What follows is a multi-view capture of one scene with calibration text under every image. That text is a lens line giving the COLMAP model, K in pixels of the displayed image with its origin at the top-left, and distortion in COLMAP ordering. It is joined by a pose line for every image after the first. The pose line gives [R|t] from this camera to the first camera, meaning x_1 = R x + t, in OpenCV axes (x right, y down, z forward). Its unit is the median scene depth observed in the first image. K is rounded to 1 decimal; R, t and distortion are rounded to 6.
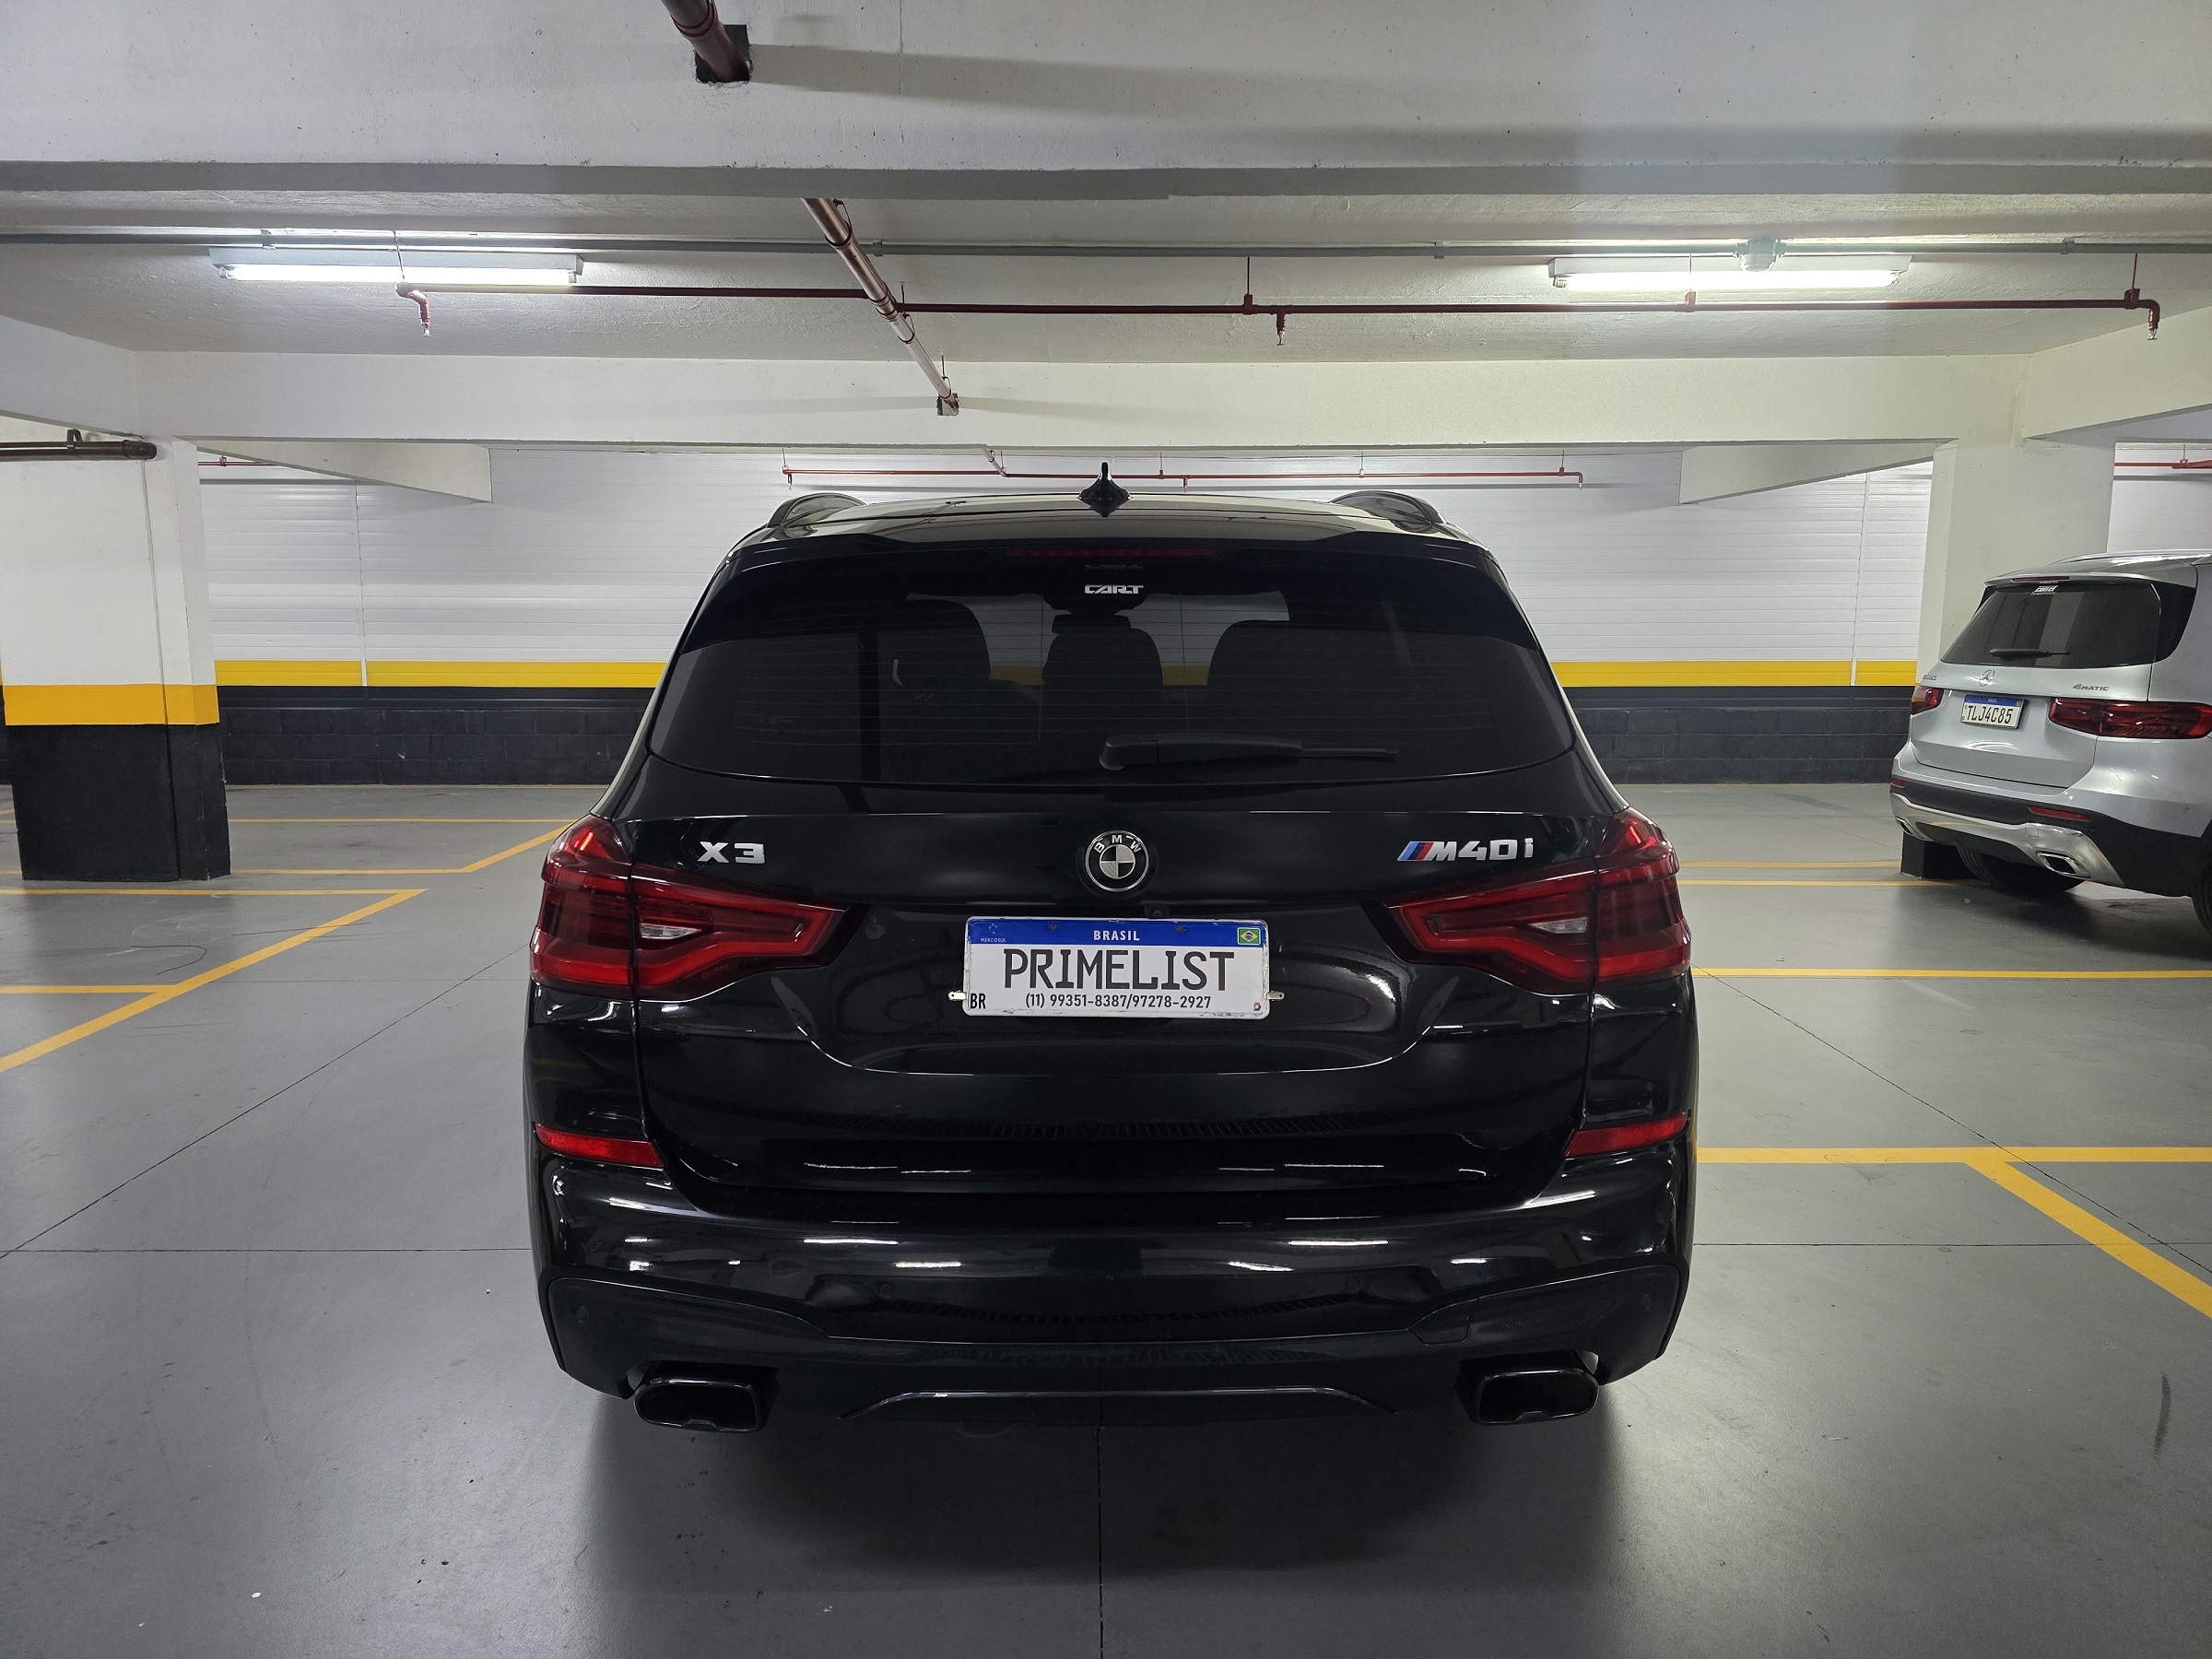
lens RADIAL K [[1497.2, 0, 1106.0], [0, 1497.2, 829.5], [0, 0, 1]] dist [-0.000940, -0.001041]
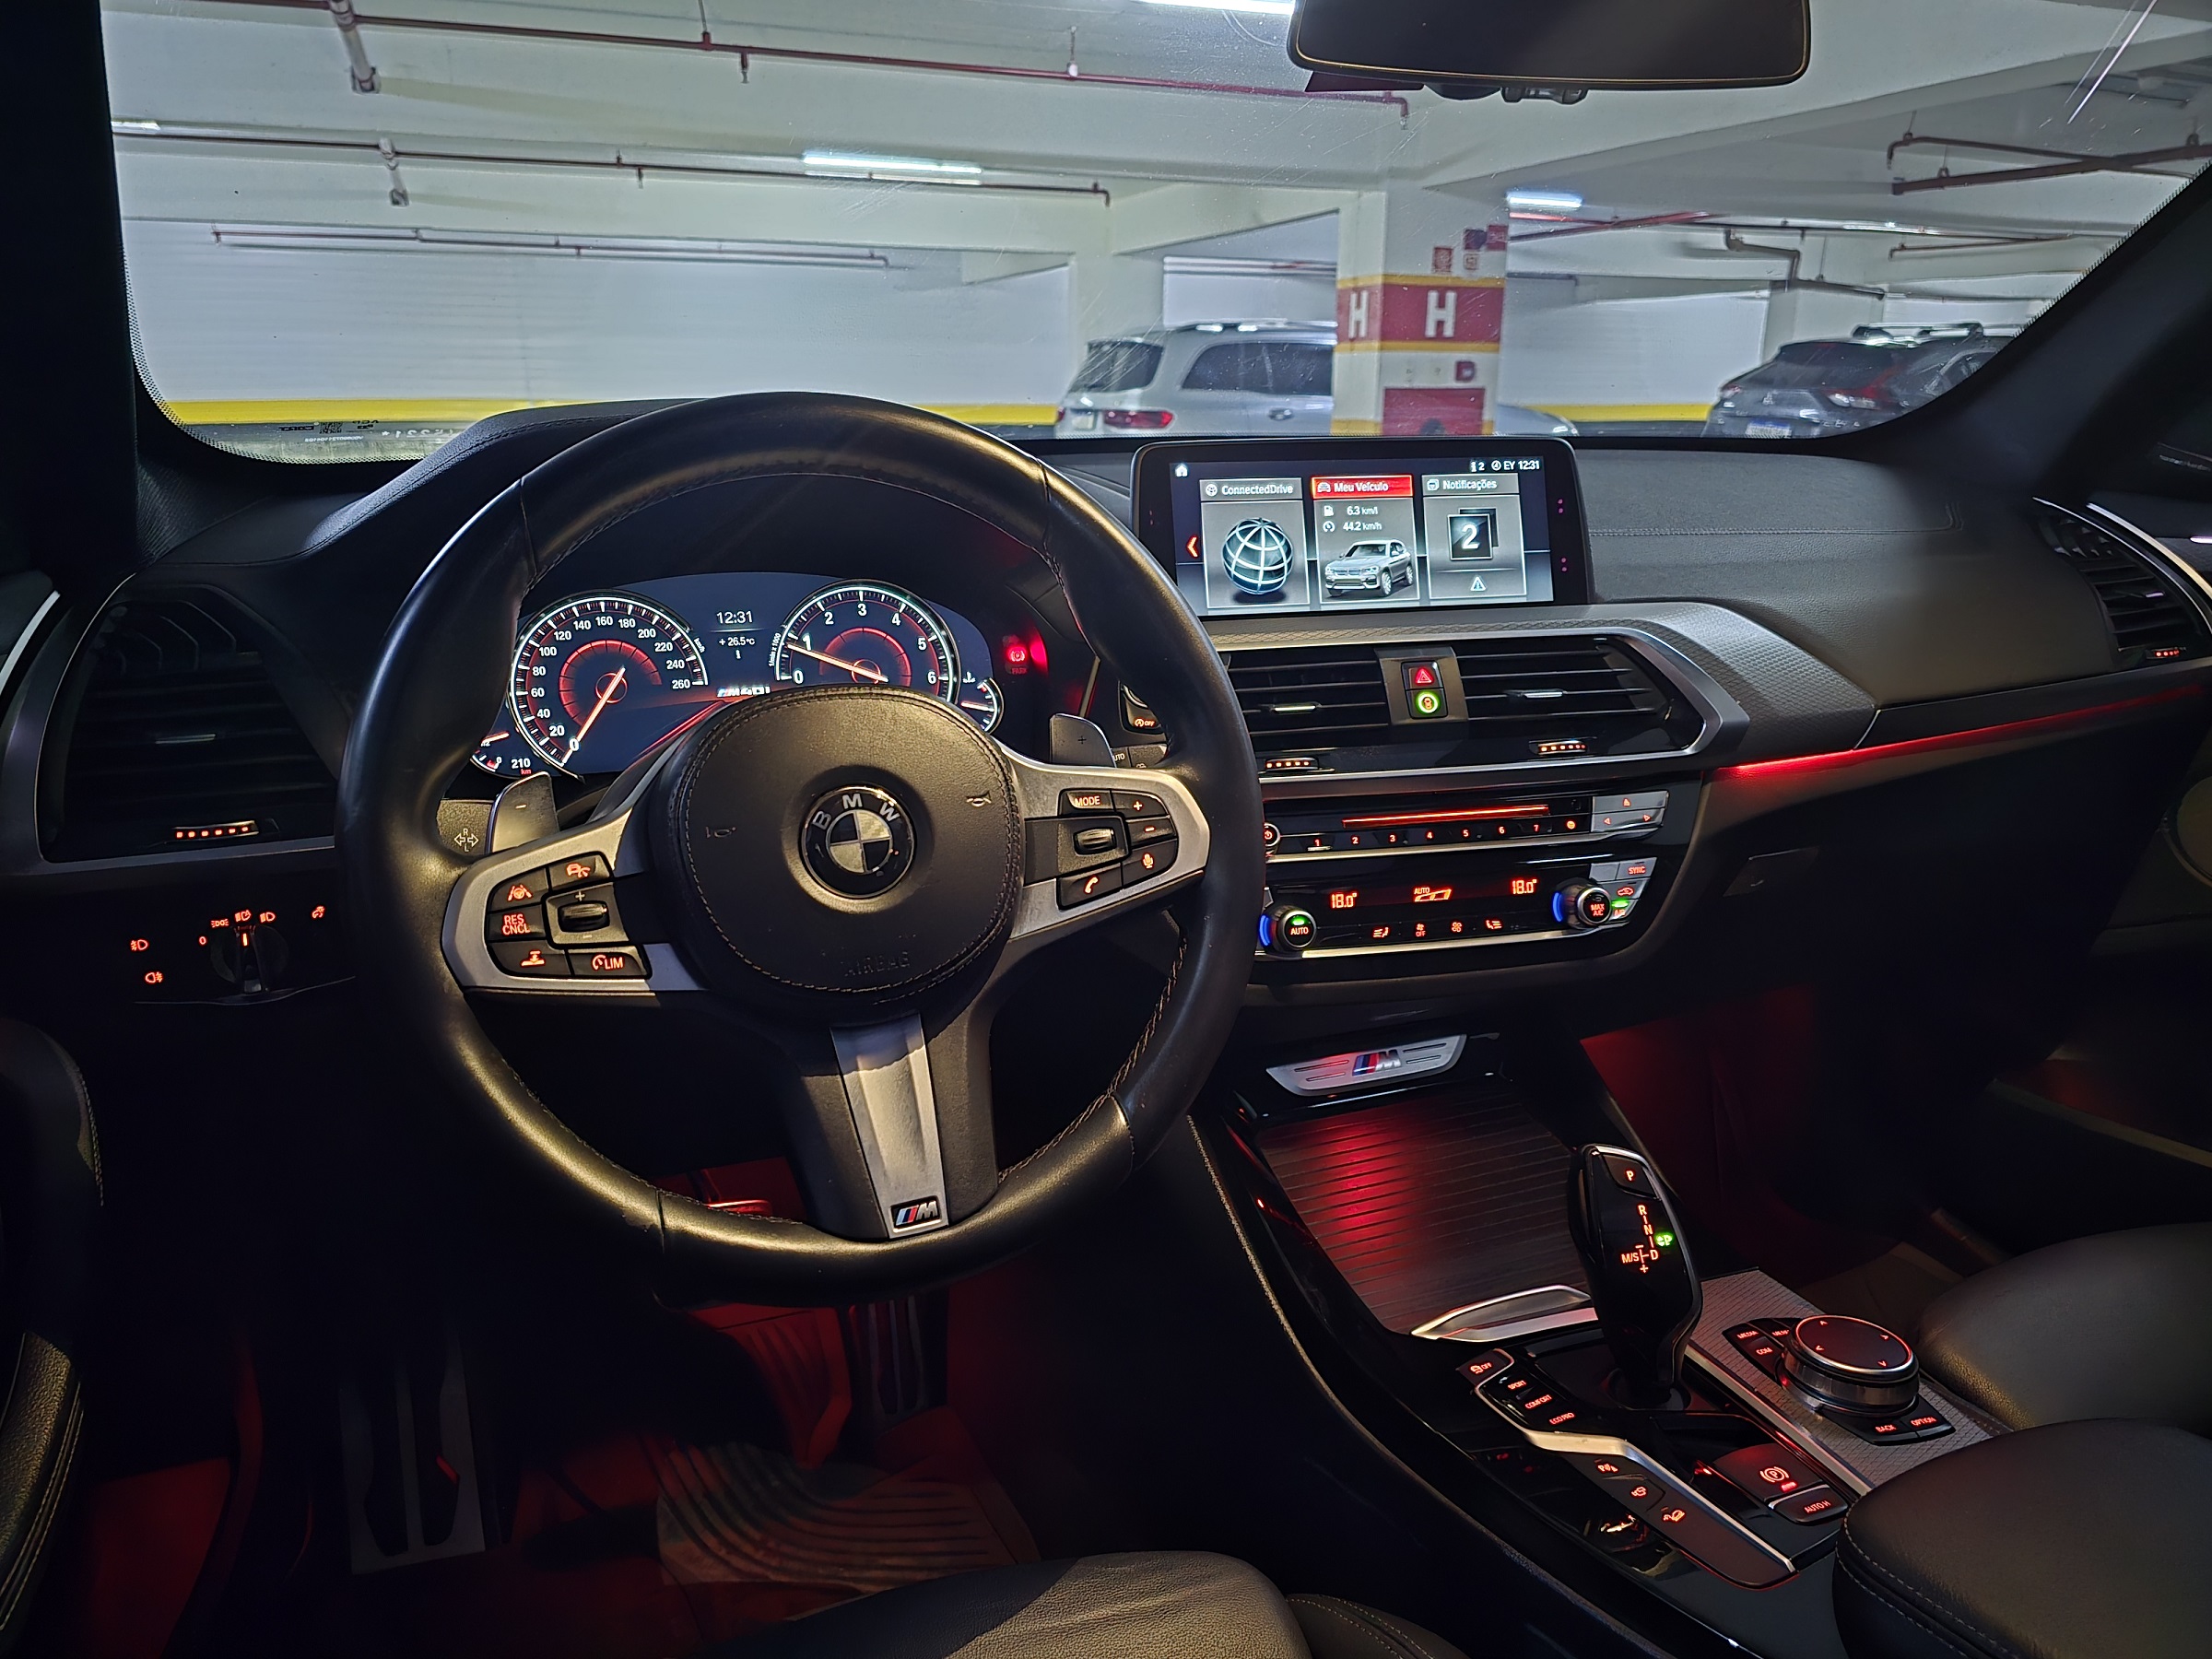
lens RADIAL K [[1499.5, 0, 1068.7], [0, 1499.5, 826.9], [0, 0, 1]] dist [-0.020583, -0.003304]
pose [[0.937443, -0.088784, 0.336629, -0.050117], [0.038952, 0.987612, 0.152005, 0.124999], [-0.345954, -0.129384, 0.929288, -0.677167]]
